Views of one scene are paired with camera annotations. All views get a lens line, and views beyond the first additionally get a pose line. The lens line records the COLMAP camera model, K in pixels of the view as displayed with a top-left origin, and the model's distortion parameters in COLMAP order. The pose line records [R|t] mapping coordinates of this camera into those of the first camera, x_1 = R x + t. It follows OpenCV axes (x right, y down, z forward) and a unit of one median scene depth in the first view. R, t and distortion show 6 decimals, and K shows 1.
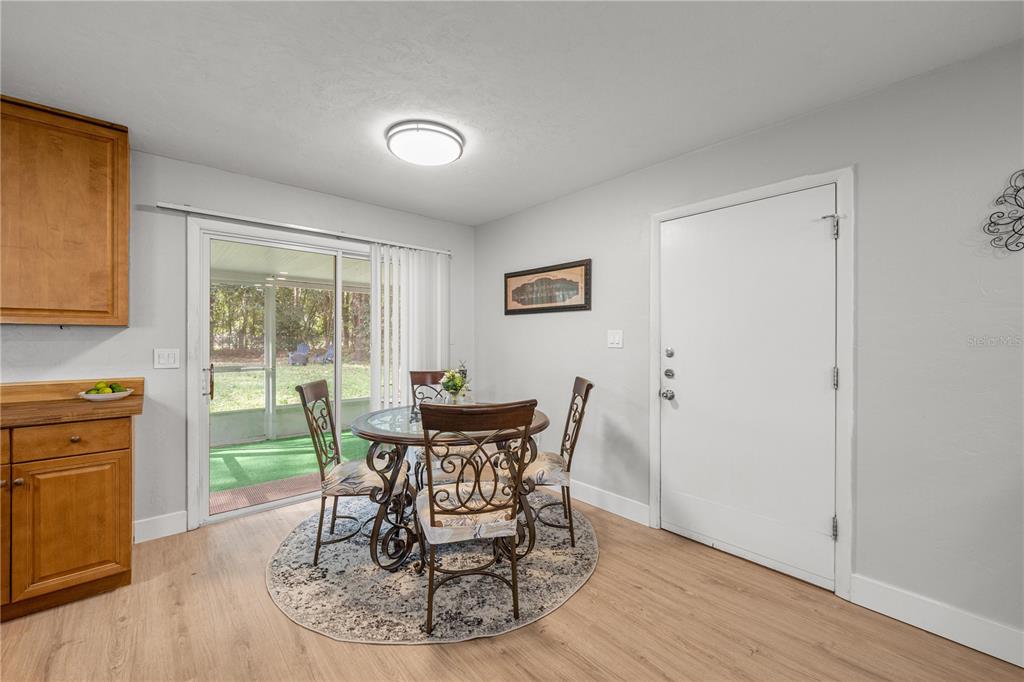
lens RADIAL K [[406.2, 0, 511.6], [0, 406.2, 338.1], [0, 0, 1]] dist [-0.000366, -0.000017]
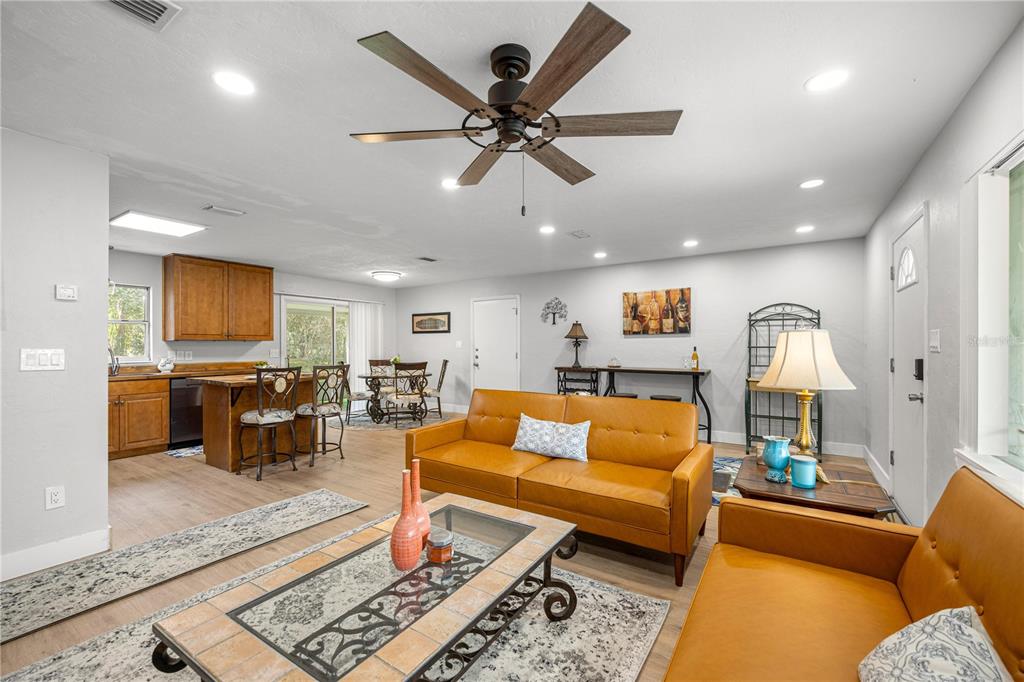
lens RADIAL K [[424.0, 0, 516.9], [0, 424.0, 343.5], [0, 0, 1]] dist [0.000036, -0.000005]
pose [[0.965380, -0.004131, 0.260814, -0.093024], [0.005424, 0.999976, -0.004238, 0.008539], [-0.260790, 0.005506, 0.965380, -1.760132]]
